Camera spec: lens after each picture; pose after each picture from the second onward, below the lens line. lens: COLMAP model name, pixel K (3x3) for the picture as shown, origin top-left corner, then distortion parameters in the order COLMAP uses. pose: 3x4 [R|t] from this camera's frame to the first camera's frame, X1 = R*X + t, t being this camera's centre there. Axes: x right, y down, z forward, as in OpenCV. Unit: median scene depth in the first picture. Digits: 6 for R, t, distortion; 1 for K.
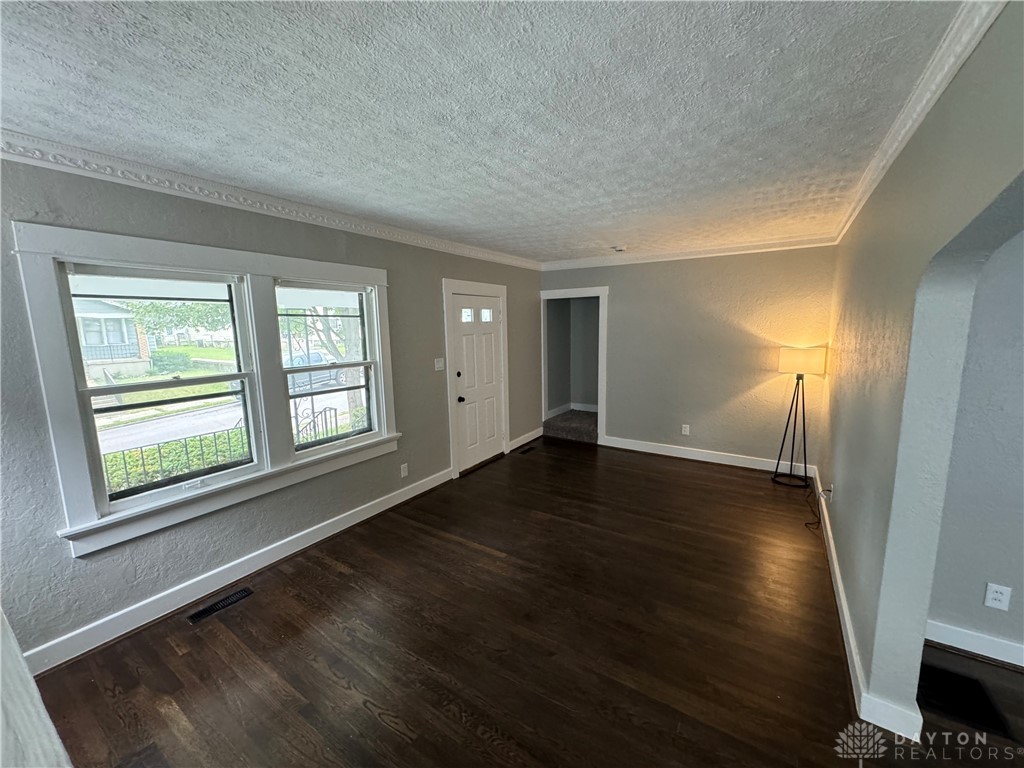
lens RADIAL K [[409.4, 0, 509.2], [0, 409.4, 386.8], [0, 0, 1]] dist [-0.002318, -0.000228]
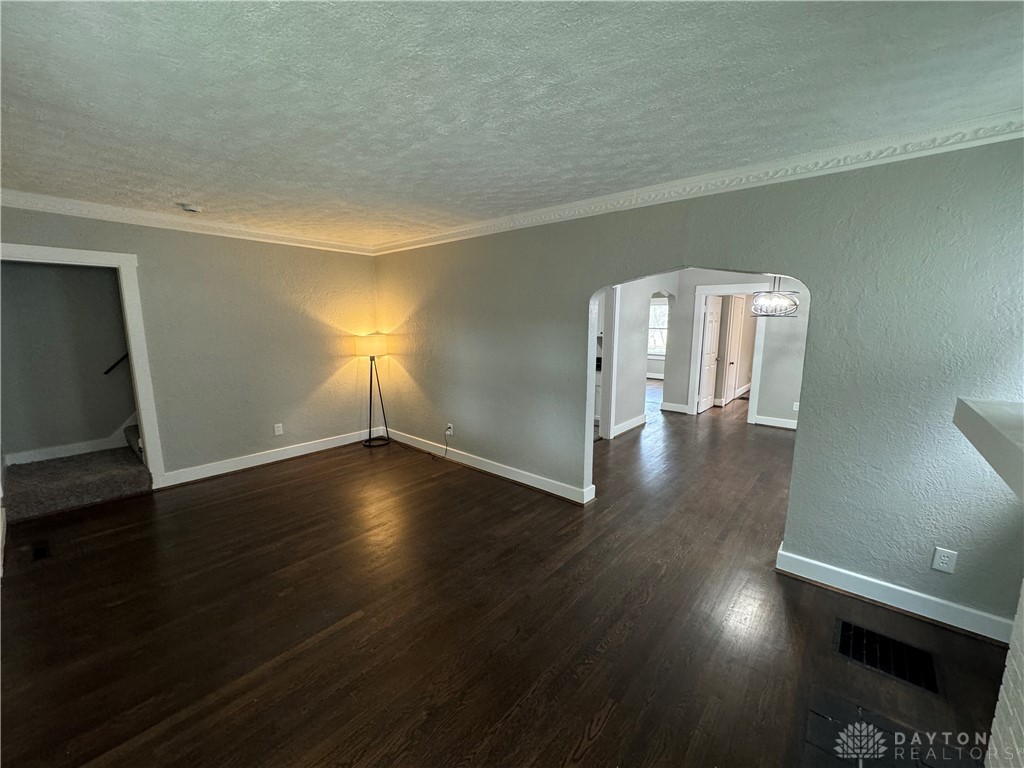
lens RADIAL K [[409.4, 0, 511.6], [0, 409.4, 389.4], [0, 0, 1]] dist [-0.002318, -0.000228]
pose [[0.121205, -0.152472, 0.980847, -0.449162], [0.142159, 0.980613, 0.134868, -0.037576], [-0.982395, 0.123090, 0.140530, 0.388601]]
